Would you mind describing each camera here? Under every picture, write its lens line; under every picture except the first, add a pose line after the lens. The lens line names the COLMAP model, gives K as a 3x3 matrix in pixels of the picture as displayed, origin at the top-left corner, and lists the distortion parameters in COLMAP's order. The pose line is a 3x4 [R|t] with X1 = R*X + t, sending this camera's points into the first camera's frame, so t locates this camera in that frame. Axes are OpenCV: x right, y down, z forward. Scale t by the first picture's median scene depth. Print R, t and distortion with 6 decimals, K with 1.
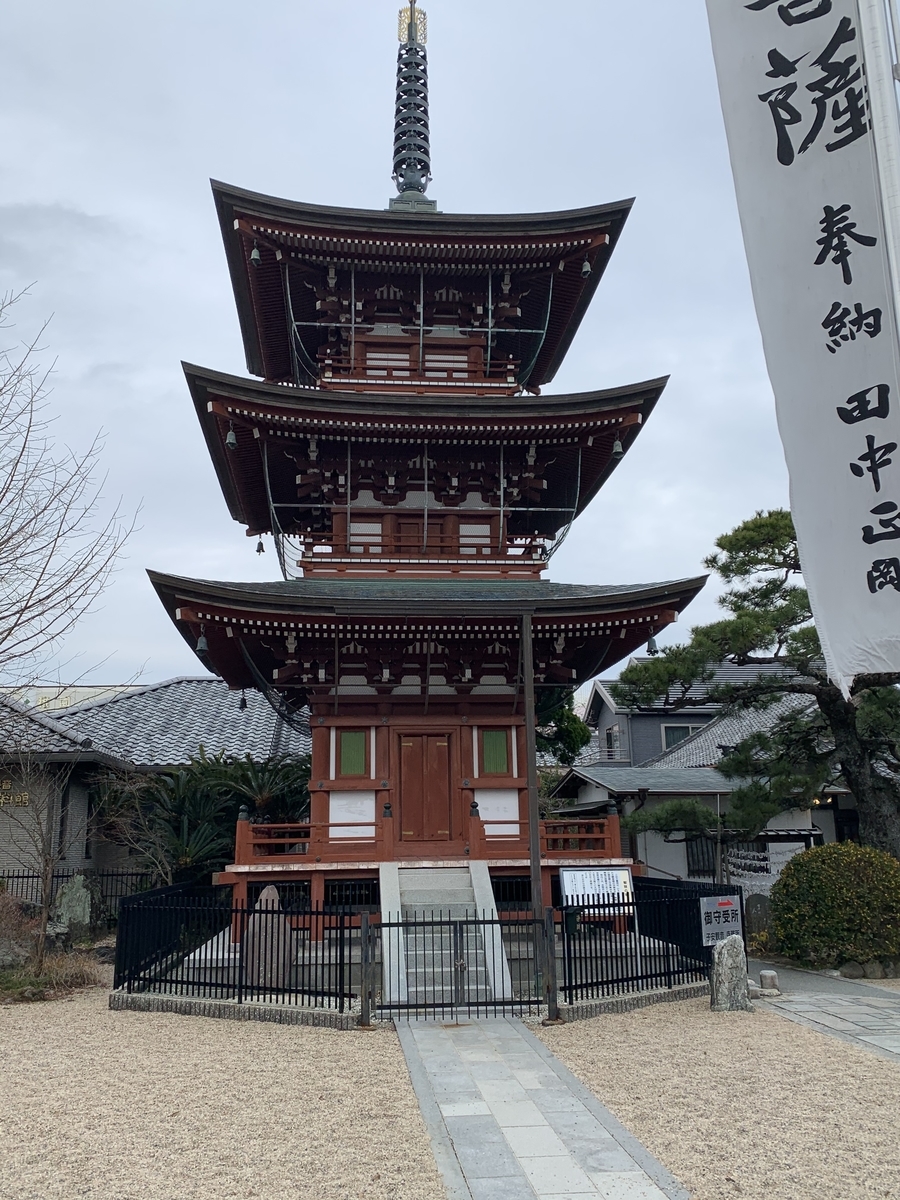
lens RADIAL K [[1038.4, 0, 447.8], [0, 1038.4, 602.2], [0, 0, 1]] dist [0.029350, 0.000651]
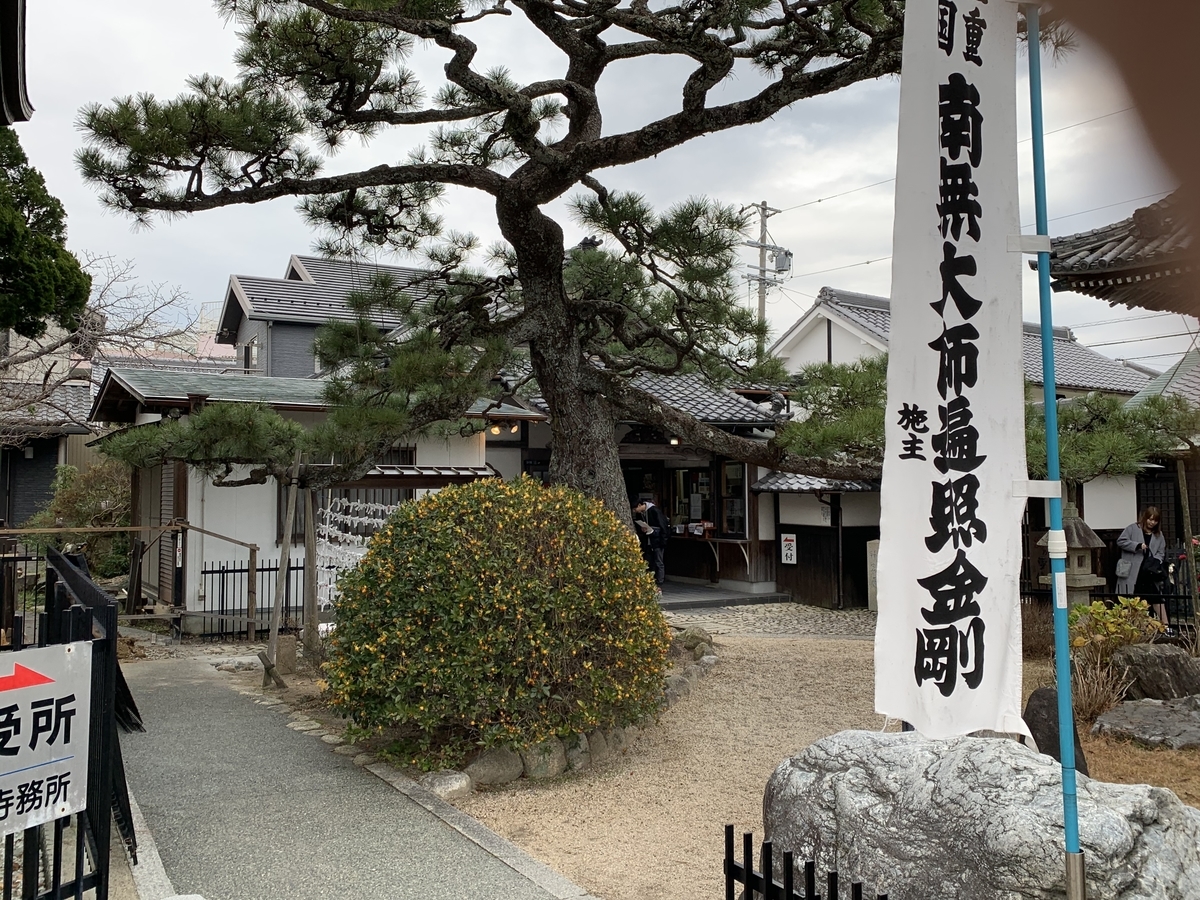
lens RADIAL K [[1038.4, 0, 600.3], [0, 1038.4, 449.1], [0, 0, 1]] dist [0.029350, 0.000651]
pose [[0.917333, 0.030431, 0.396957, 0.201324], [-0.099122, 0.983134, 0.153696, 0.124103], [-0.385585, -0.180337, 0.904877, 0.497326]]
